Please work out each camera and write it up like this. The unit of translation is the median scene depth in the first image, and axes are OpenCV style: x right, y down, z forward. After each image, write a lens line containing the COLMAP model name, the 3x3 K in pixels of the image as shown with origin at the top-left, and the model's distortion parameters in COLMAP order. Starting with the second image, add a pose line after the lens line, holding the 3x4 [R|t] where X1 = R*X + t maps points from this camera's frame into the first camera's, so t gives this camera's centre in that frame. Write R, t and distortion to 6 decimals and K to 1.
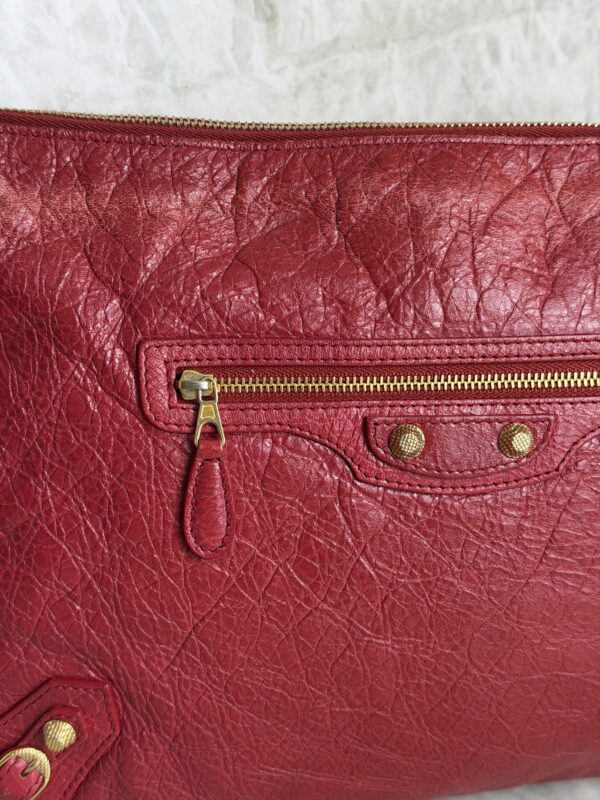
lens RADIAL K [[1160.5, 0, 296.7], [0, 1160.5, 360.3], [0, 0, 1]] dist [0.077038, 0.000000]
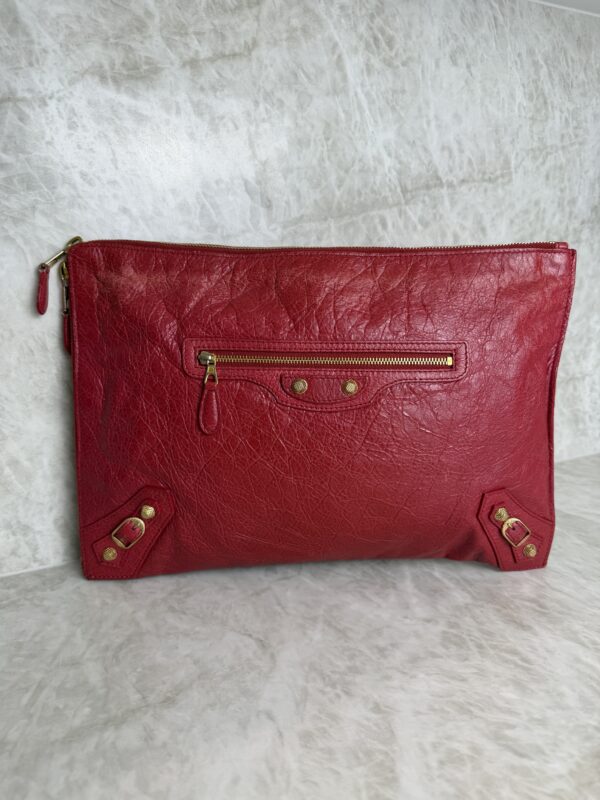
lens RADIAL K [[595.8, 0, 315.8], [0, 595.8, 380.5], [0, 0, 1]] dist [-0.017281, -0.022261]
pose [[0.990079, 0.023248, -0.138578, 0.276539], [-0.030343, 0.998323, -0.049303, 0.111829], [0.137199, 0.053018, 0.989124, -0.115702]]
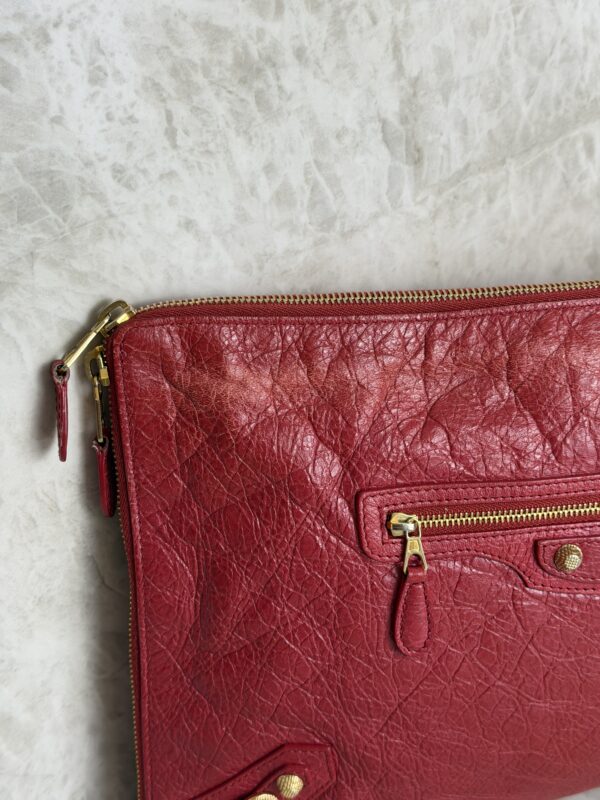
lens RADIAL K [[1160.5, 0, 278.0], [0, 1160.5, 344.4], [0, 0, 1]] dist [0.077038, 0.000000]
pose [[0.998346, -0.031872, 0.047845, -0.262932], [0.024298, 0.988194, 0.151267, -0.346034], [-0.052101, -0.149854, 0.987334, -0.182868]]
